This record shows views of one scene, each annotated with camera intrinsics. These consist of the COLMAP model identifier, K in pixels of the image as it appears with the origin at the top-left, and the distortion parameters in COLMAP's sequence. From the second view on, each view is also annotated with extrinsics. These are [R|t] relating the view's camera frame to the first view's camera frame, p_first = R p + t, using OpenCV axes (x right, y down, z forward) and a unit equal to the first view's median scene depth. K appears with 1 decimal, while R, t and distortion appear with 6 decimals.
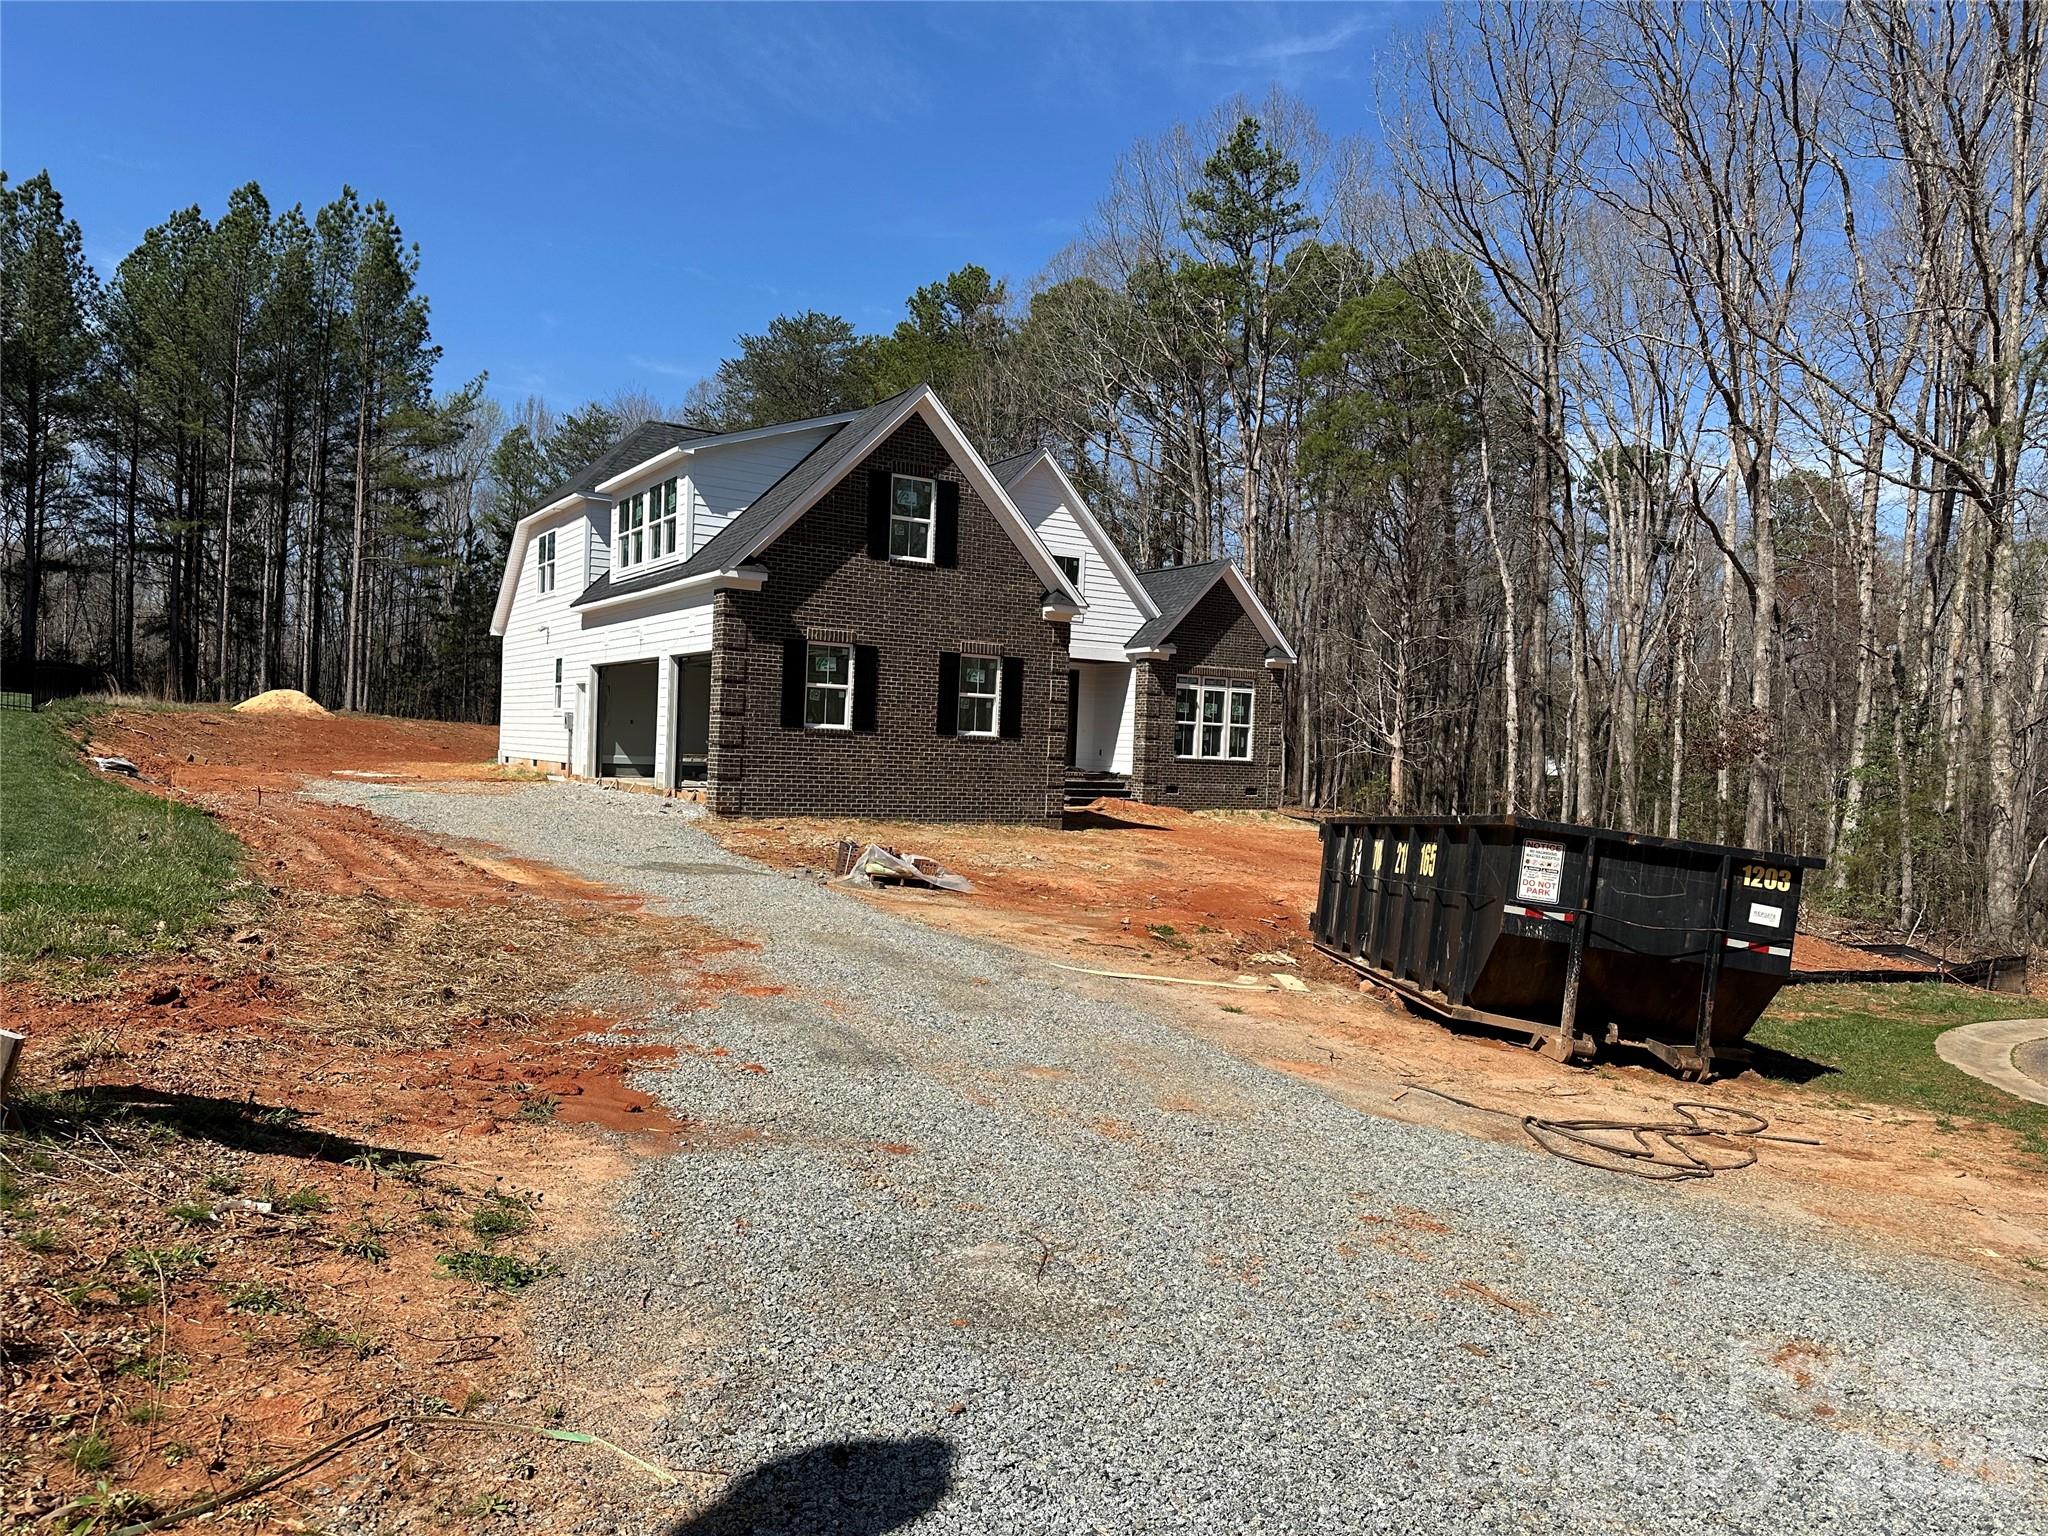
lens RADIAL K [[1411.2, 0, 1024.0], [0, 1411.2, 768.0], [0, 0, 1]] dist [0.048874, -0.000920]
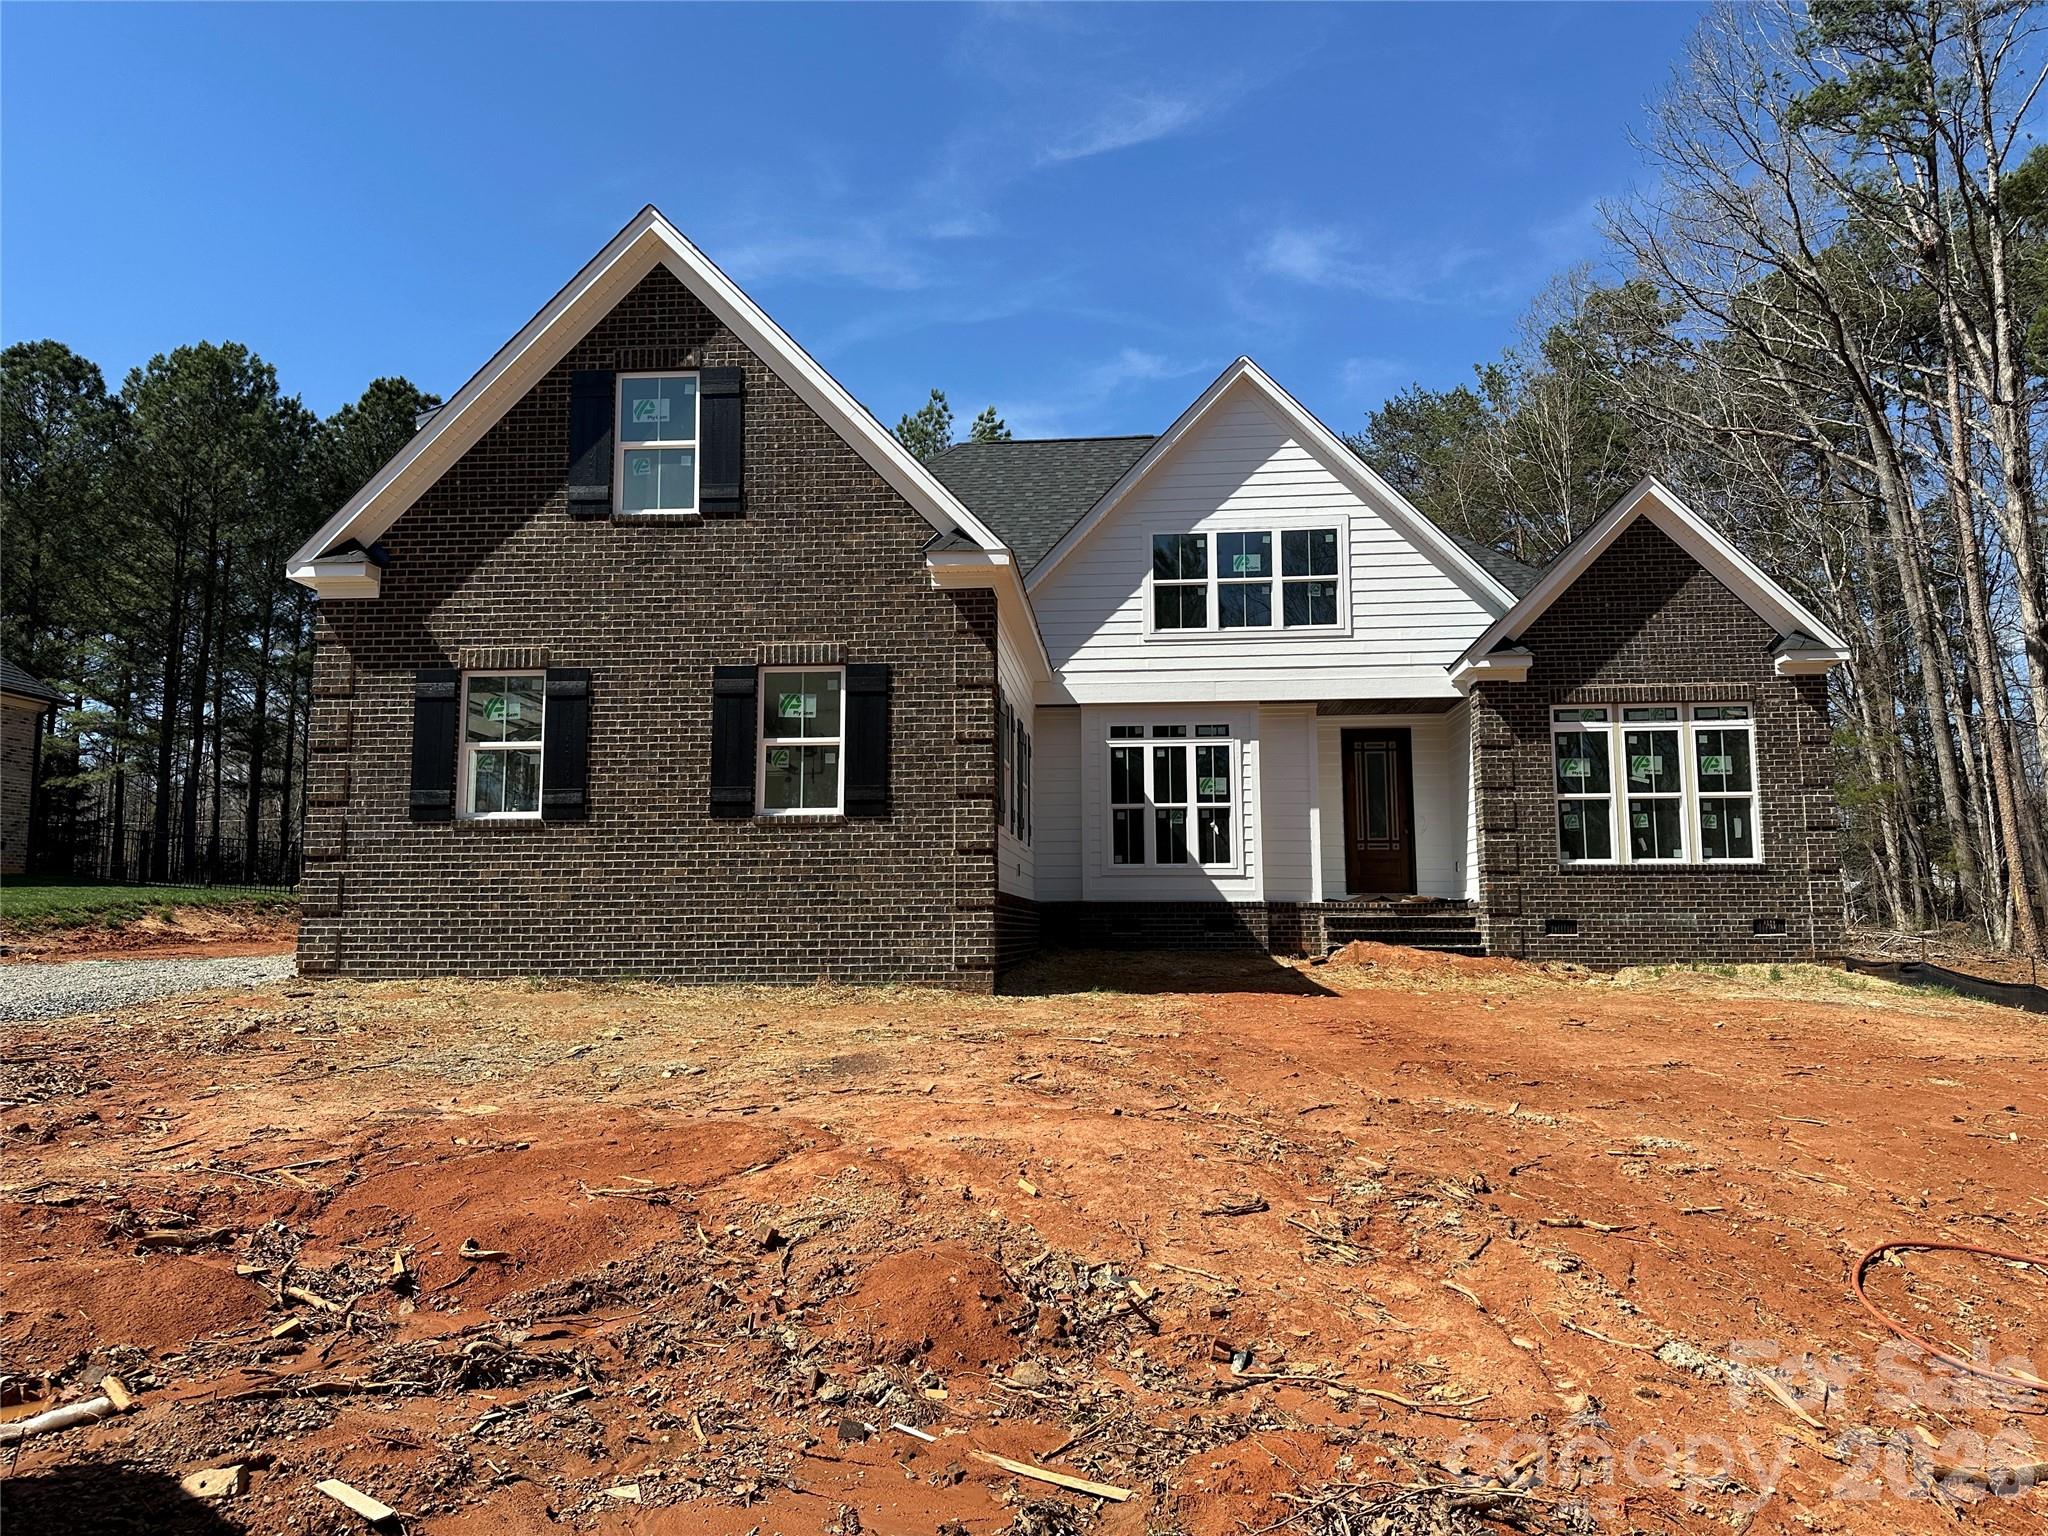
lens RADIAL K [[1411.2, 0, 1024.0], [0, 1411.2, 768.0], [0, 0, 1]] dist [0.048874, -0.000920]
pose [[0.806181, -0.111277, -0.581110, 0.275075], [0.028541, 0.988325, -0.149660, 0.032622], [0.590980, 0.104068, 0.799945, 0.497809]]
